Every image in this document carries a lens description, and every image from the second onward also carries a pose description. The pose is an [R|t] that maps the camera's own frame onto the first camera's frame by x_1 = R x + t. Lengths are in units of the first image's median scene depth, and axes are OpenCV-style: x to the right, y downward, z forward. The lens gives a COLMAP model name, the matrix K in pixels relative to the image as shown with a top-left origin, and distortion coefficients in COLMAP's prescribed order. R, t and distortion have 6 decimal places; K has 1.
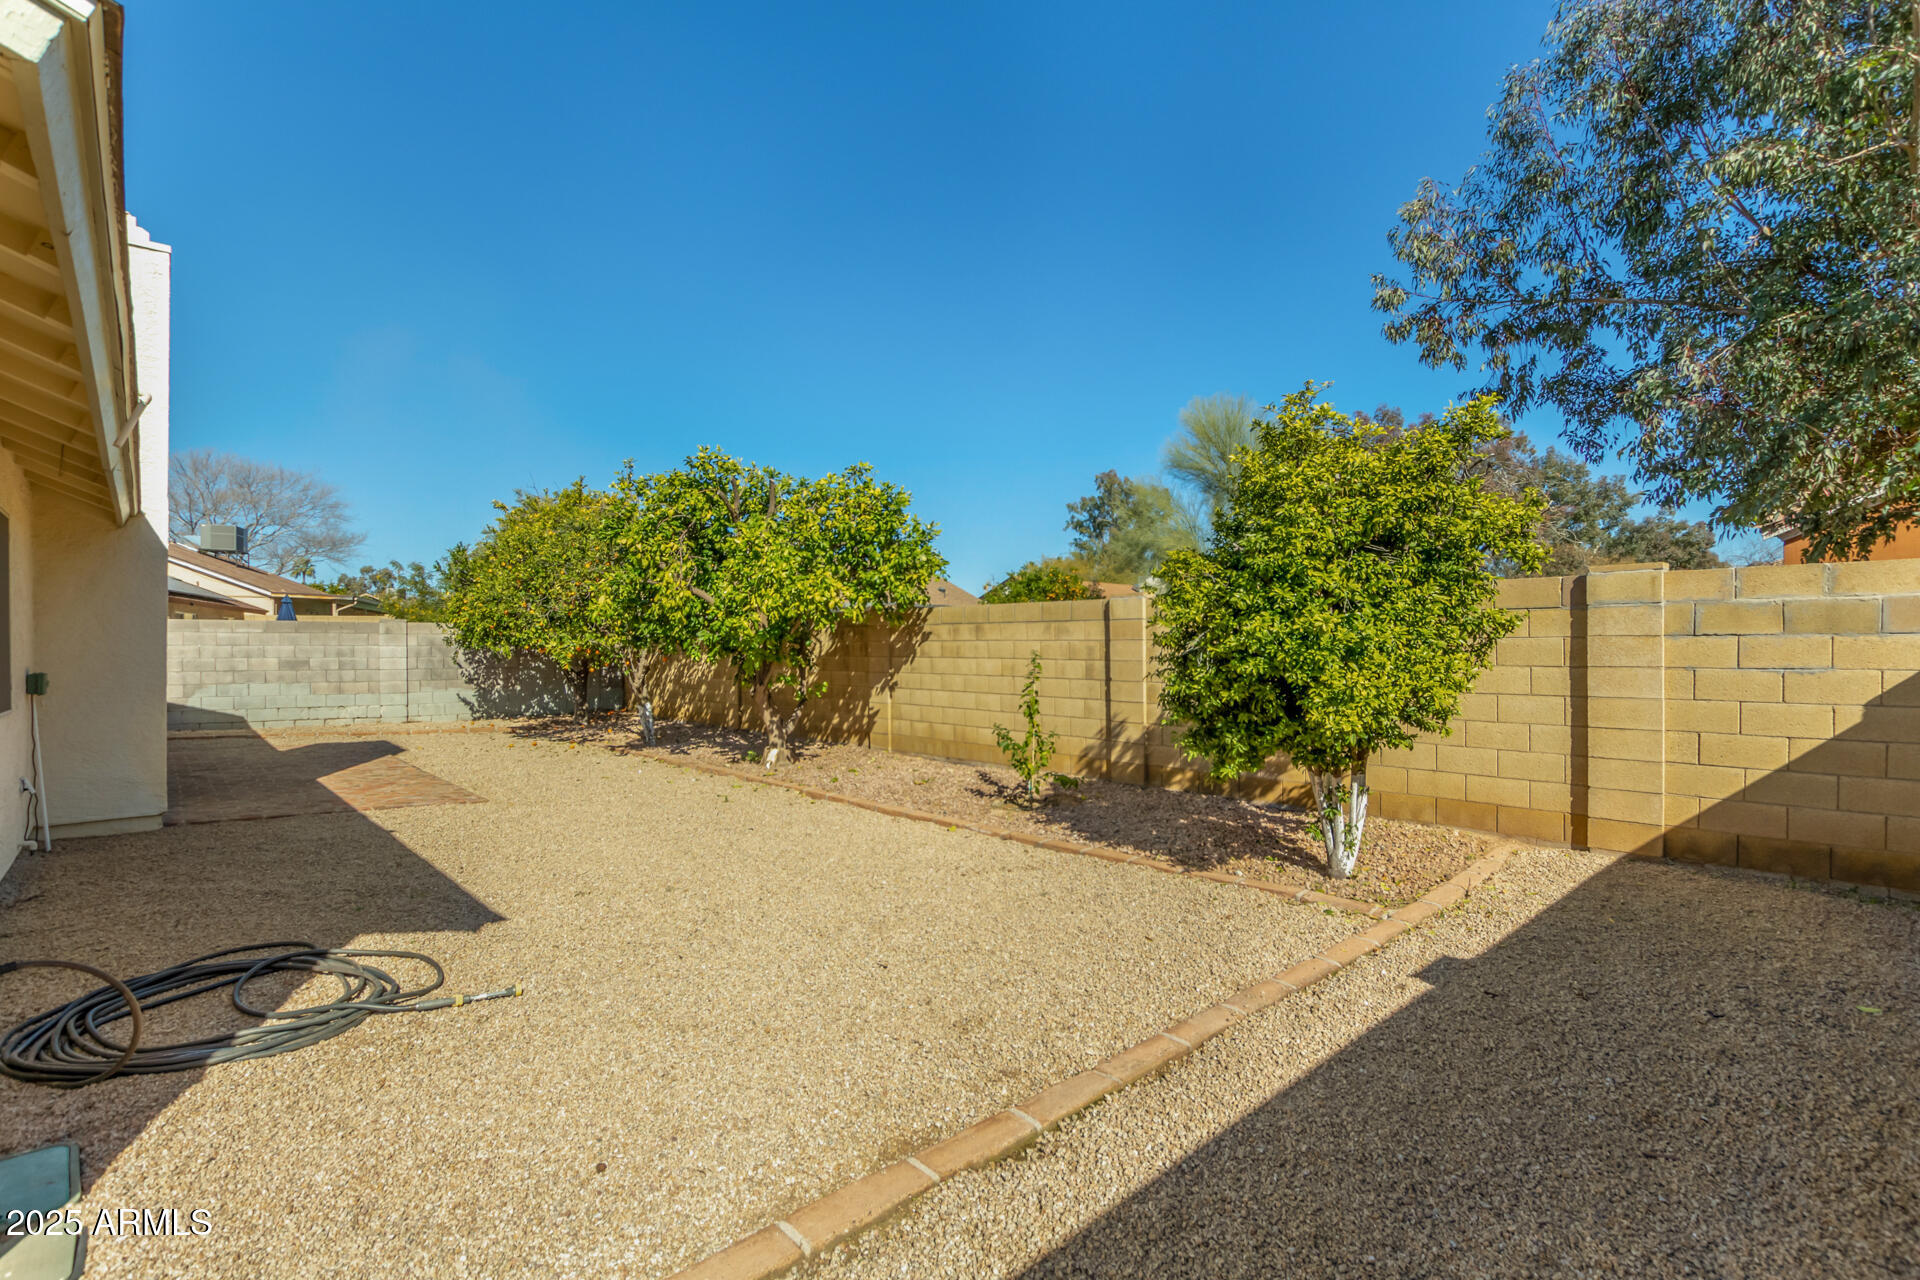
lens RADIAL K [[888.0, 0, 962.2], [0, 888.0, 649.2], [0, 0, 1]] dist [-0.000371, -0.002161]
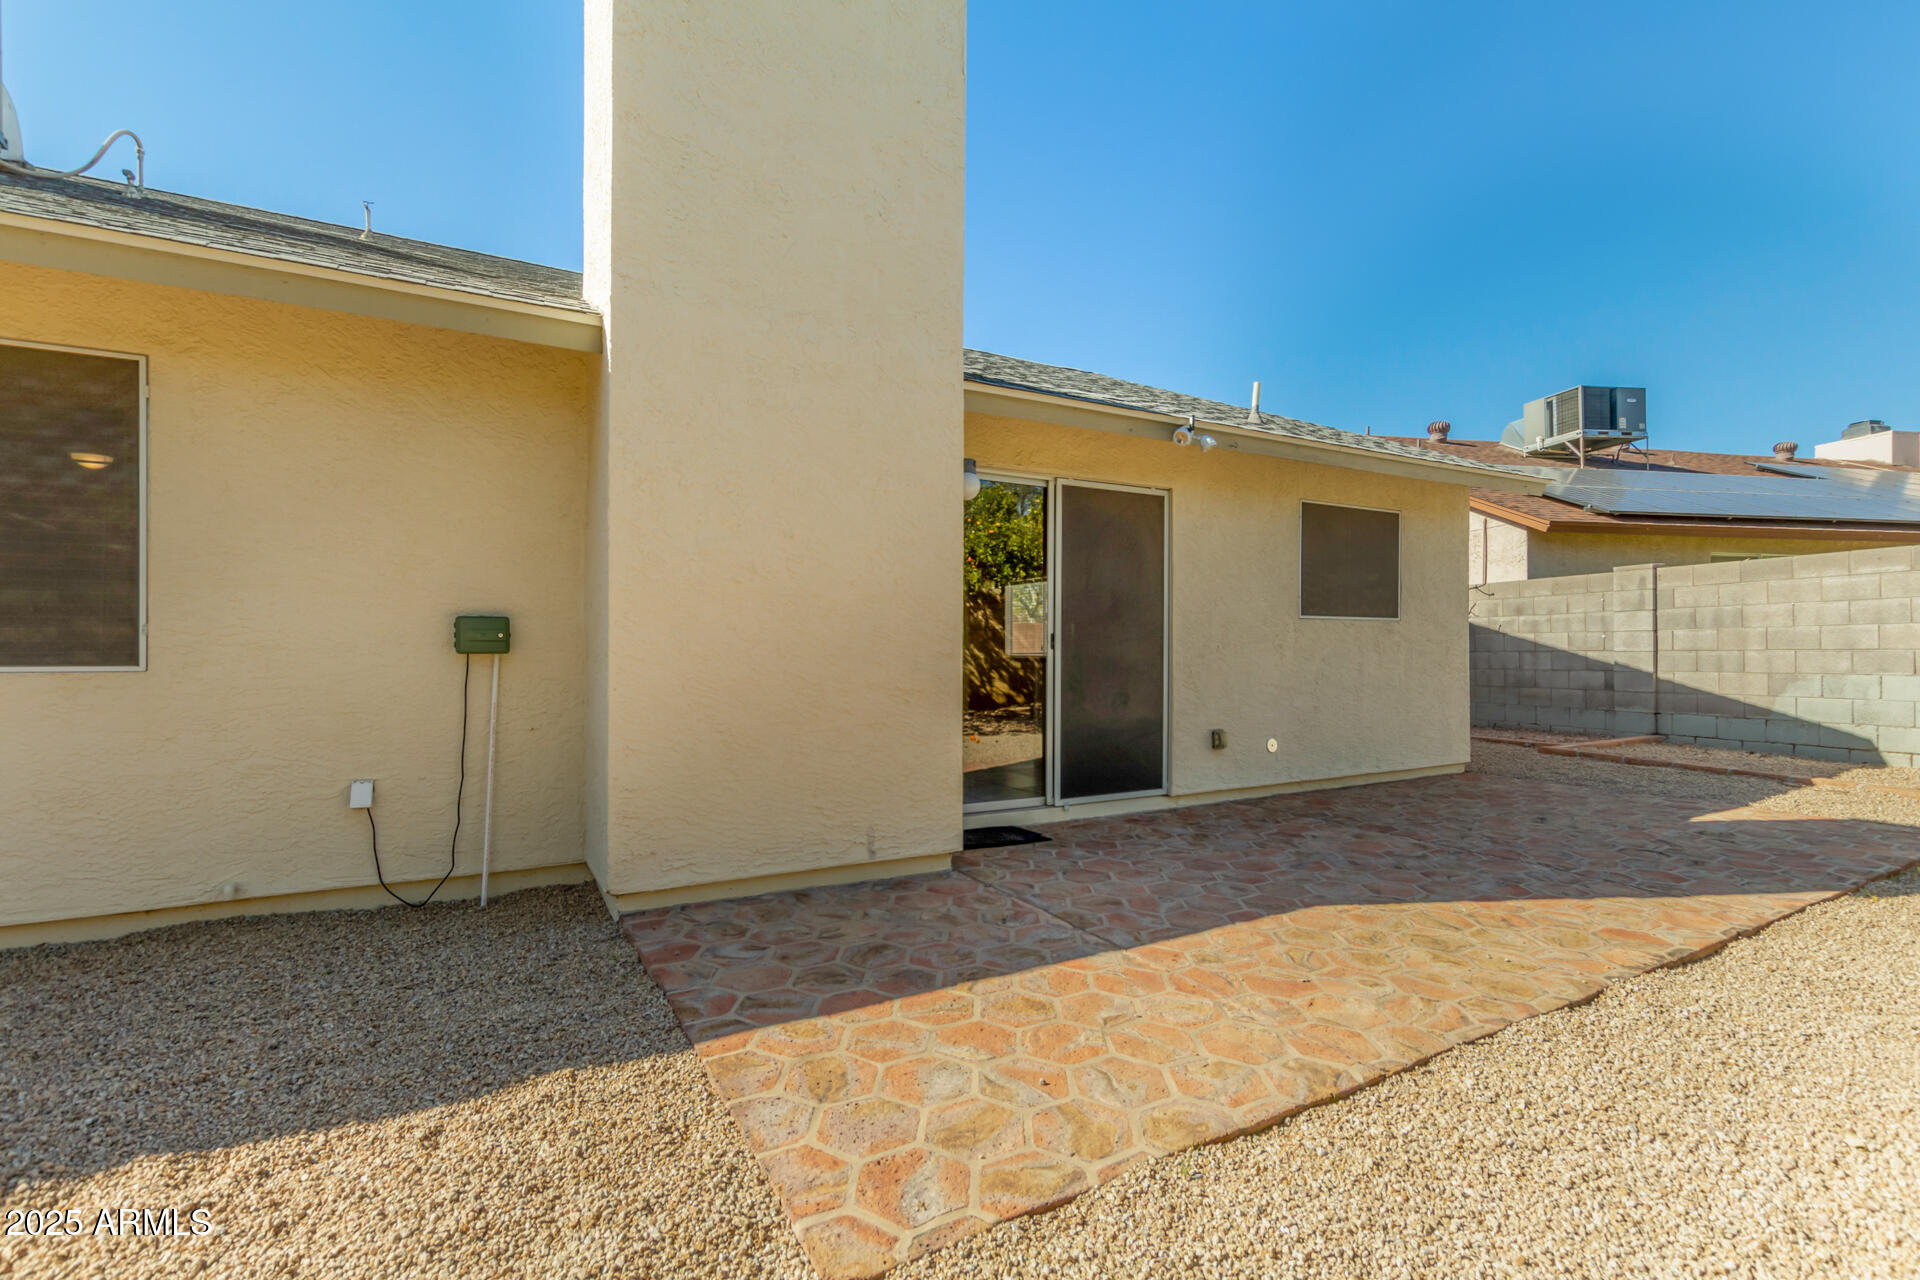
lens RADIAL K [[888.0, 0, 954.0], [0, 888.0, 641.7], [0, 0, 1]] dist [-0.000371, -0.002161]
pose [[-0.209073, -0.010281, -0.977846, -0.209624], [0.009010, 0.999882, -0.012439, 0.021974], [0.977859, -0.011411, -0.208956, 0.600640]]
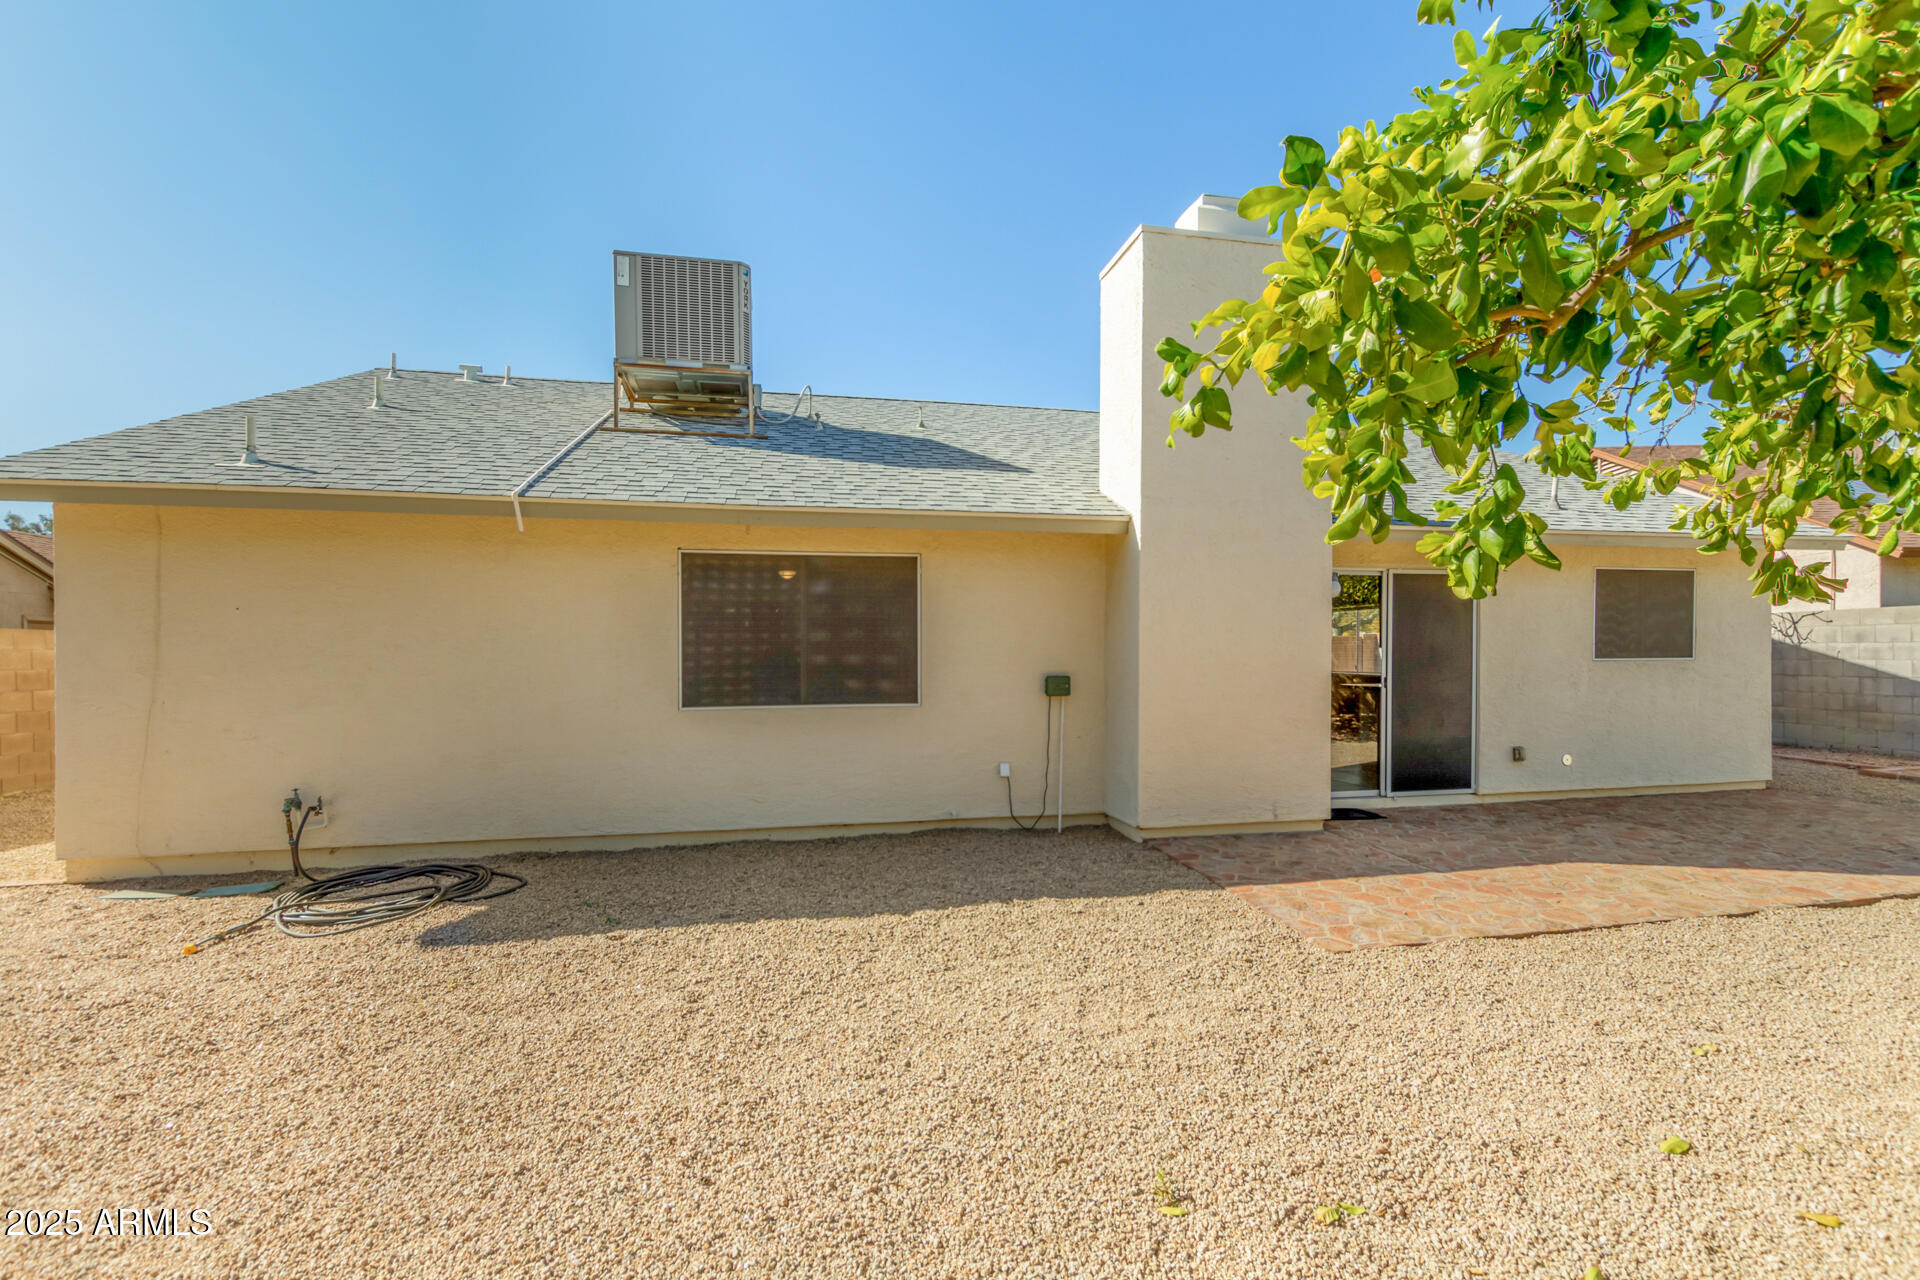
lens RADIAL K [[888.0, 0, 959.3], [0, 888.0, 659.2], [0, 0, 1]] dist [-0.000371, -0.002161]
pose [[-0.486197, 0.011439, -0.873774, 0.006917], [0.009983, 0.999922, 0.007536, -0.002776], [0.873792, -0.005059, -0.486274, 0.598948]]
